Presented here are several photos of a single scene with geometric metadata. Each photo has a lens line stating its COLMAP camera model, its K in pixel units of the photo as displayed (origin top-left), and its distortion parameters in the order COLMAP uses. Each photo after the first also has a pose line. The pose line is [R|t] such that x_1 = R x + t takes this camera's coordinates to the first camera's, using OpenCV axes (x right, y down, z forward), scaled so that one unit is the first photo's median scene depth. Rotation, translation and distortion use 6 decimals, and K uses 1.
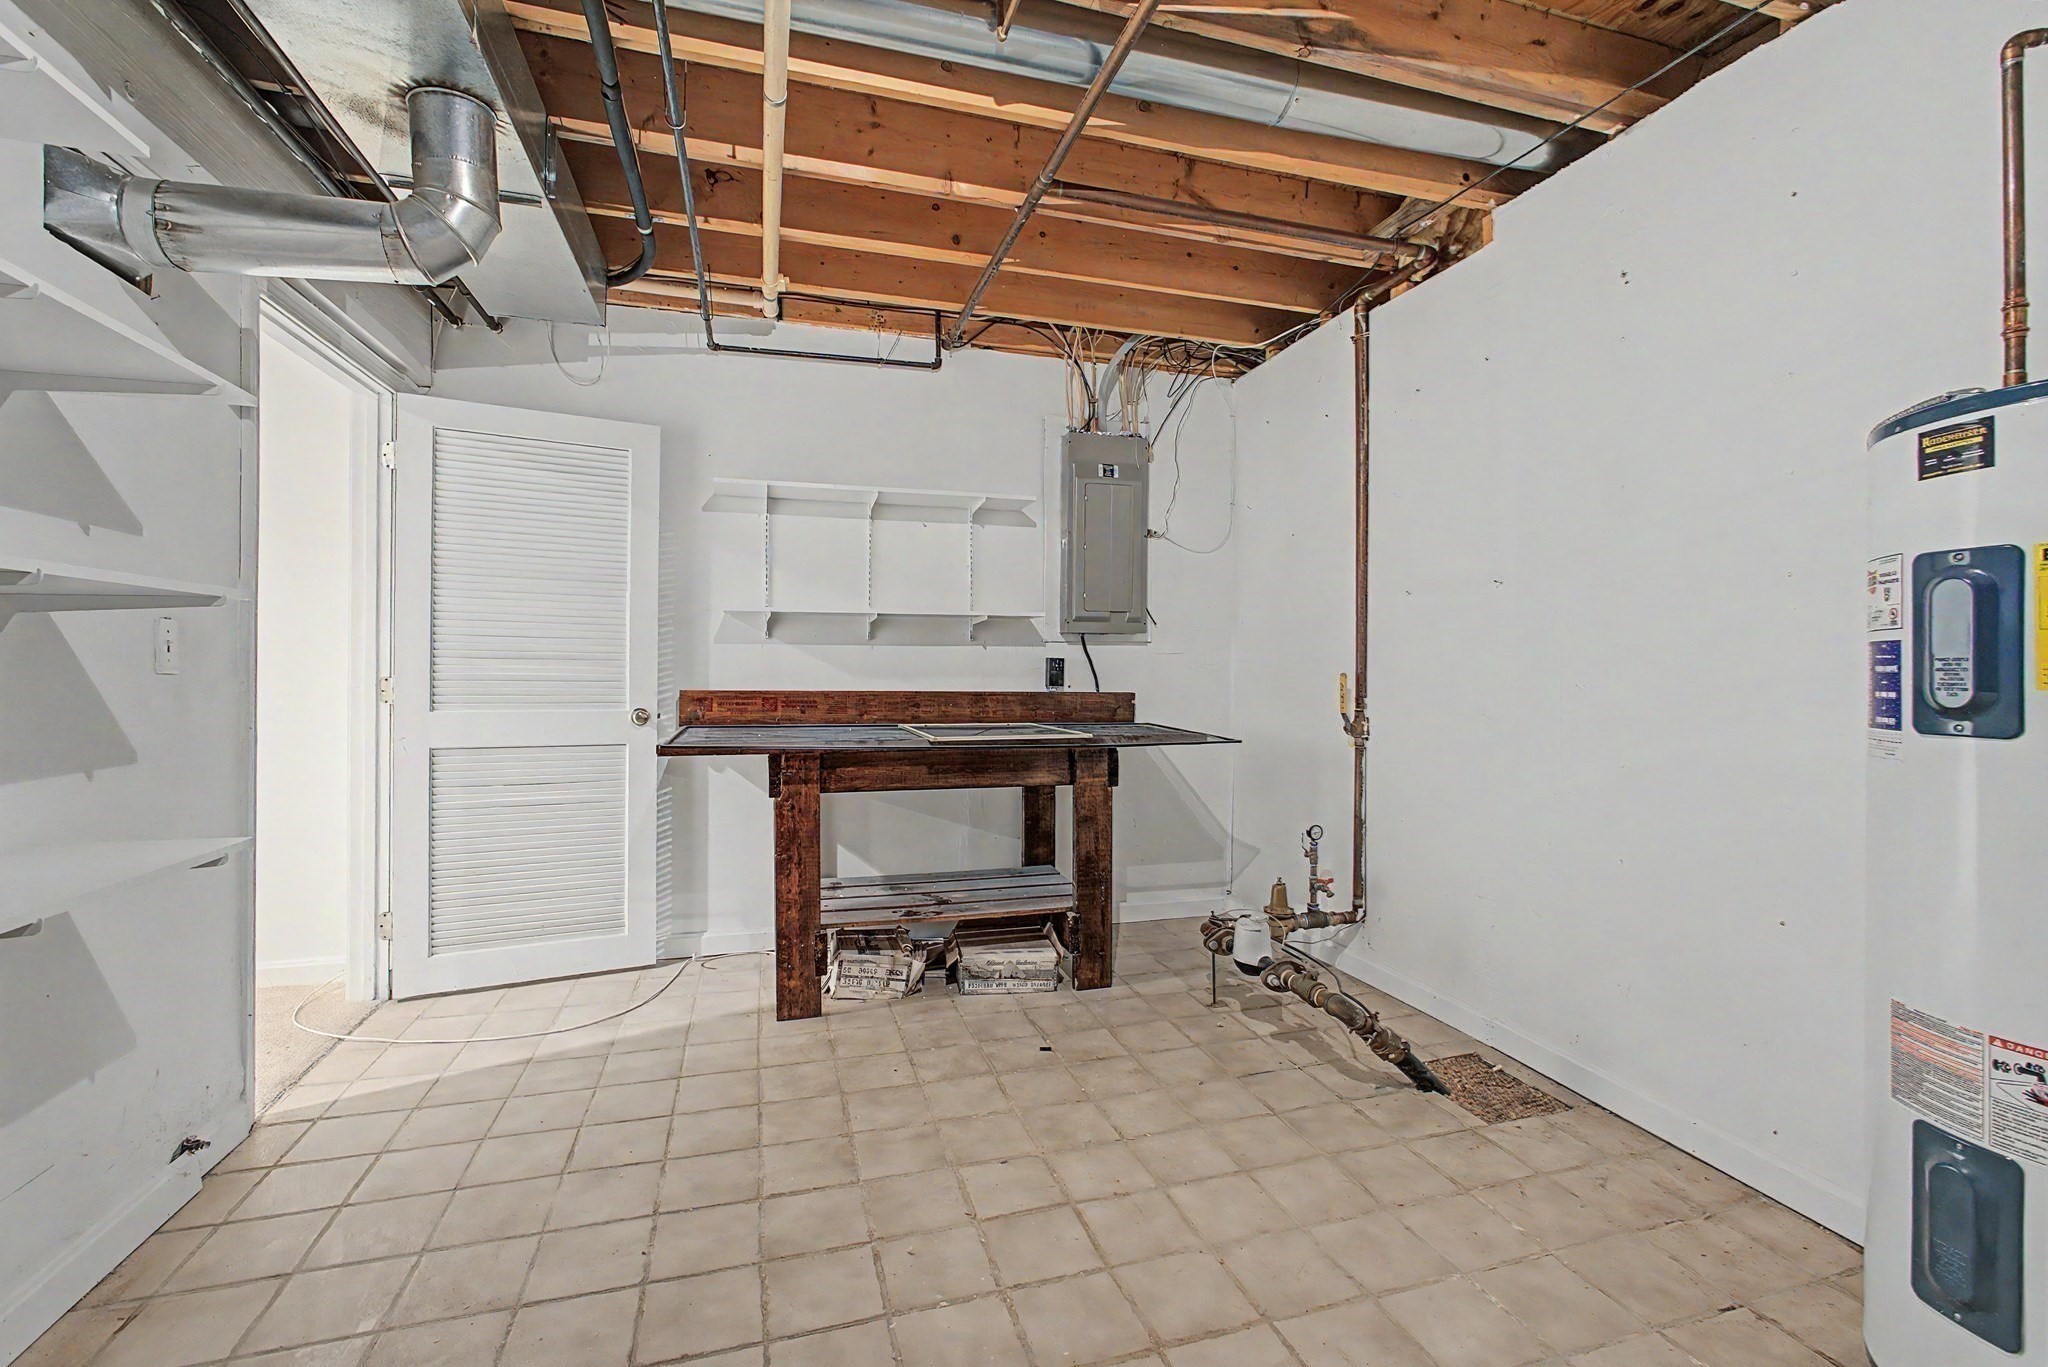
lens RADIAL K [[900.3, 0, 1027.4], [0, 900.3, 674.8], [0, 0, 1]] dist [-0.025333, 0.000383]
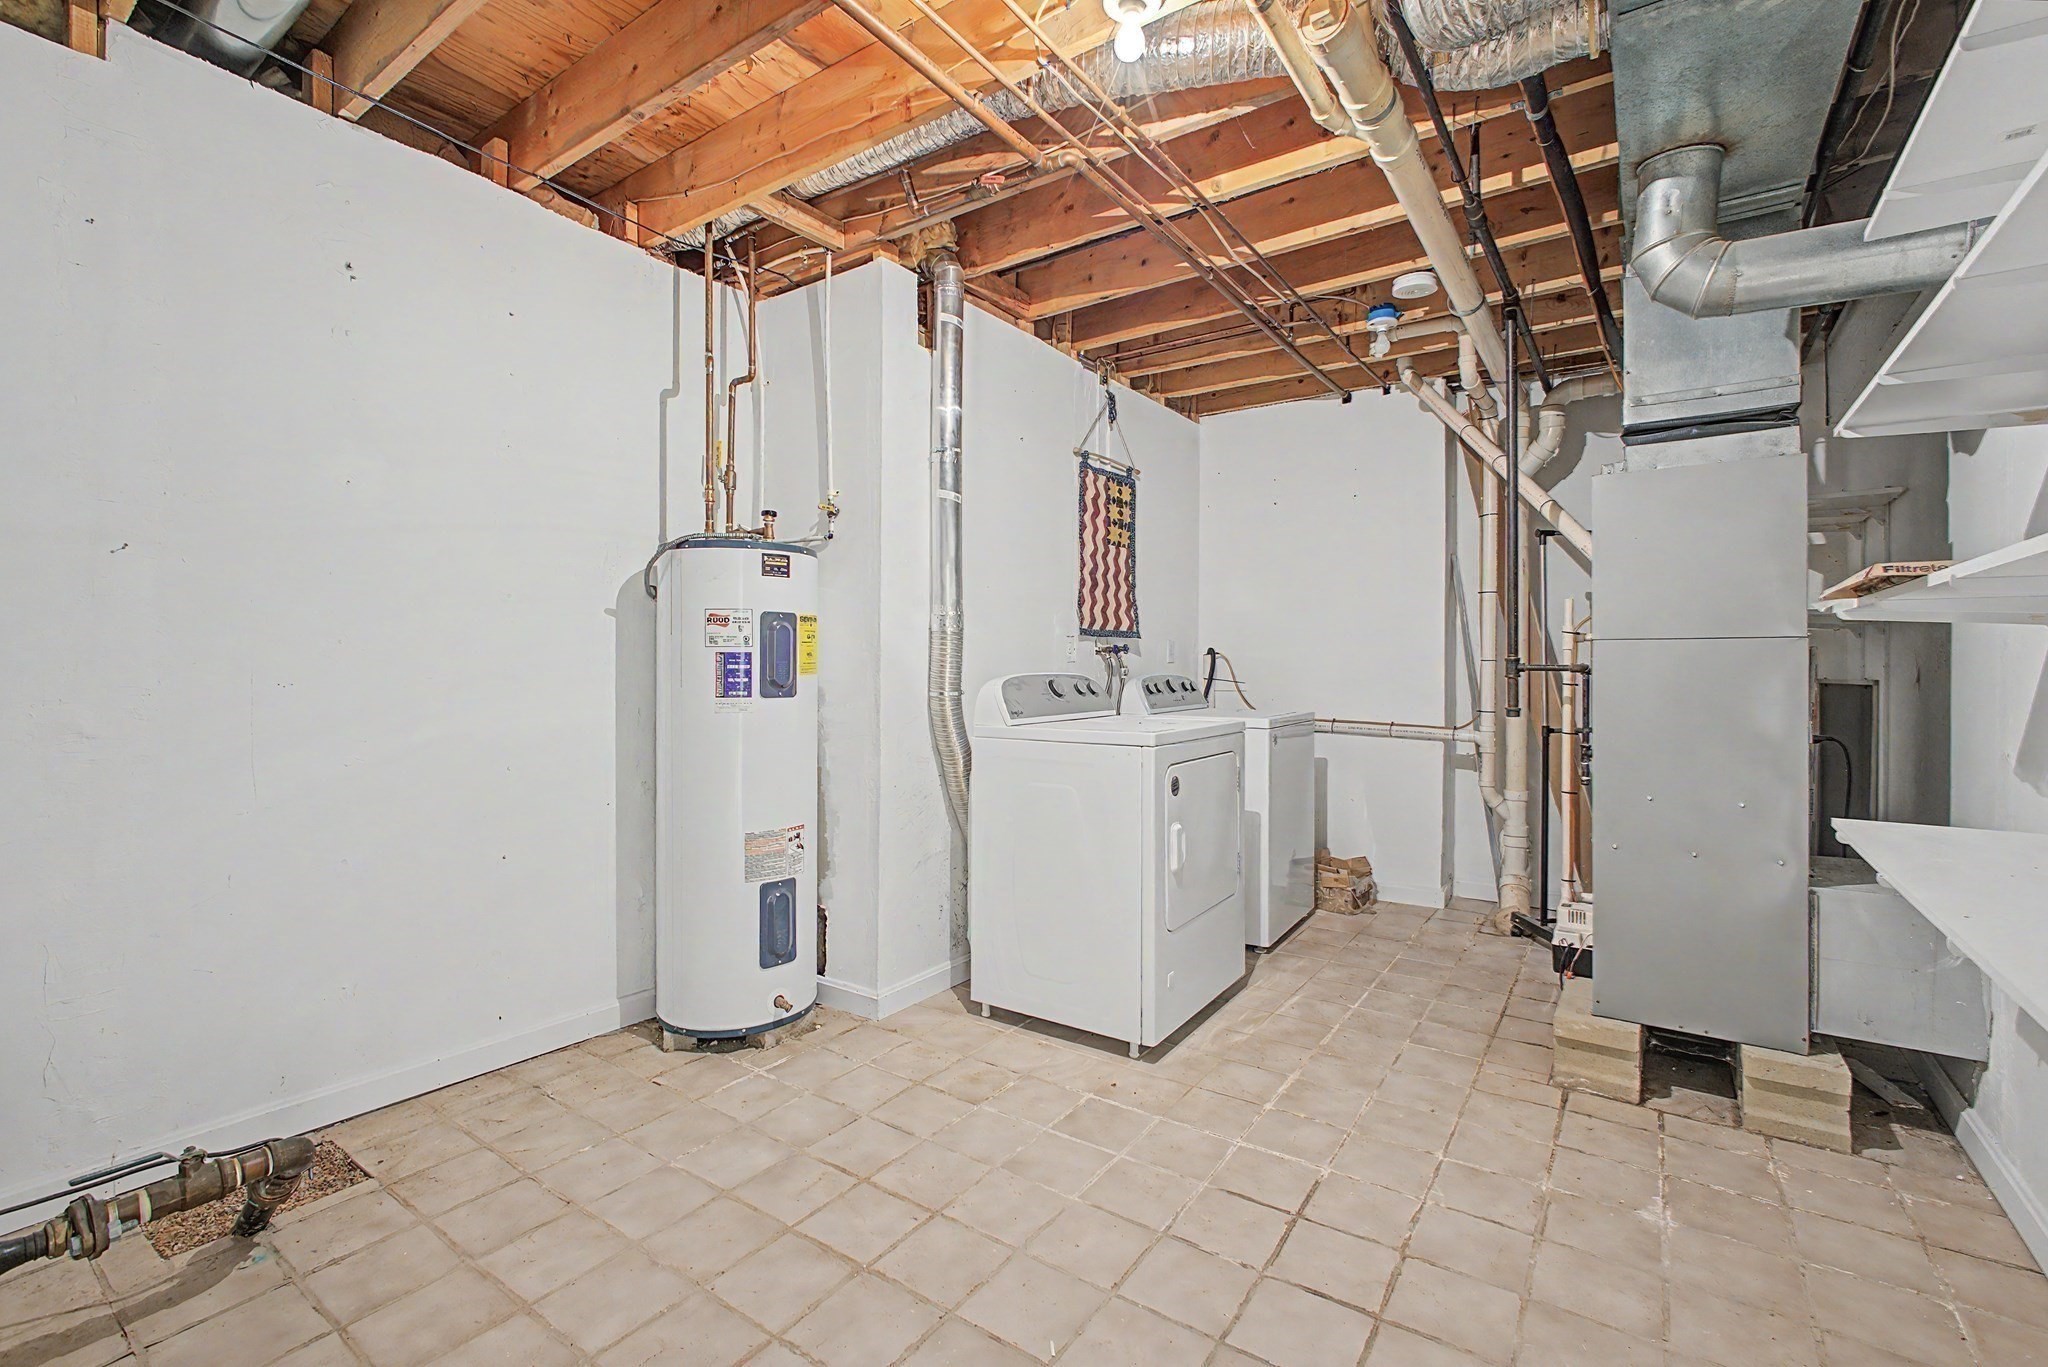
lens RADIAL K [[900.3, 0, 1027.4], [0, 900.3, 674.8], [0, 0, 1]] dist [-0.025333, 0.000383]
pose [[-0.626183, -0.015306, 0.779526, -0.768030], [0.003899, 0.999733, 0.022762, -0.024959], [-0.779666, 0.017293, -0.625956, 1.370117]]
